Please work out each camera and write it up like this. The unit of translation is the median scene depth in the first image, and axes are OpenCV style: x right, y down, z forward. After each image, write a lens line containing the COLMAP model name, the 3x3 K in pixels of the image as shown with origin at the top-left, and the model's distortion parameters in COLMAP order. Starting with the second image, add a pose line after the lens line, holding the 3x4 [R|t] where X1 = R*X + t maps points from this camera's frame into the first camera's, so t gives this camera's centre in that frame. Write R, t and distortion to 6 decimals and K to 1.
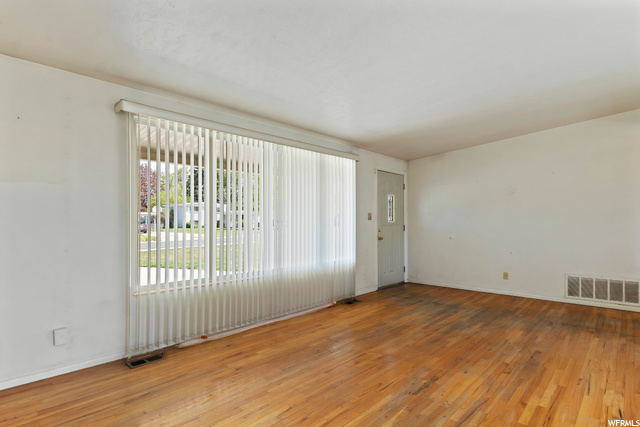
lens RADIAL K [[335.0, 0, 317.3], [0, 335.0, 222.1], [0, 0, 1]] dist [-0.021378, -0.000003]
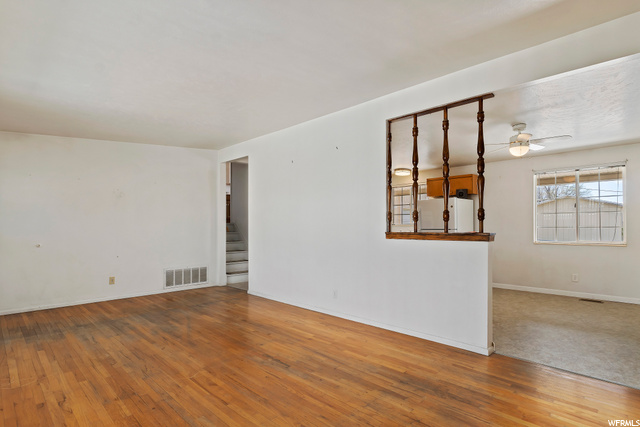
lens RADIAL K [[329.6, 0, 321.4], [0, 329.6, 205.2], [0, 0, 1]] dist [0.003022, 0.000692]
pose [[0.011712, 0.068014, 0.997616, -0.617624], [-0.005769, 0.997672, -0.067950, 0.005020], [-0.999915, -0.004960, 0.012077, 0.559438]]
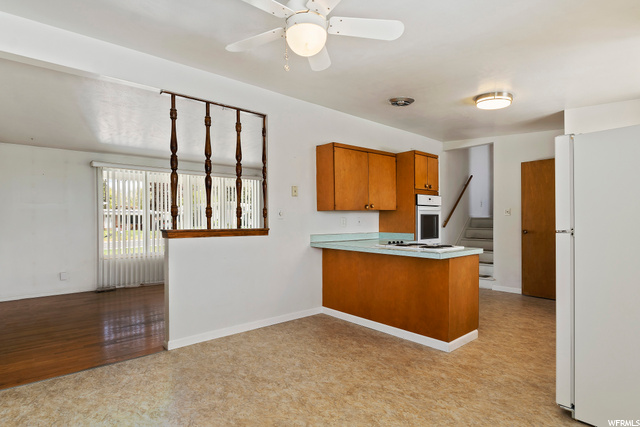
lens RADIAL K [[335.0, 0, 317.3], [0, 335.0, 222.1], [0, 0, 1]] dist [-0.021378, -0.000003]
pose [[-0.995776, 0.003928, 0.091735, 0.012728], [0.003378, 0.999975, -0.006160, 0.003583], [-0.091757, -0.005824, -0.995764, 1.222834]]
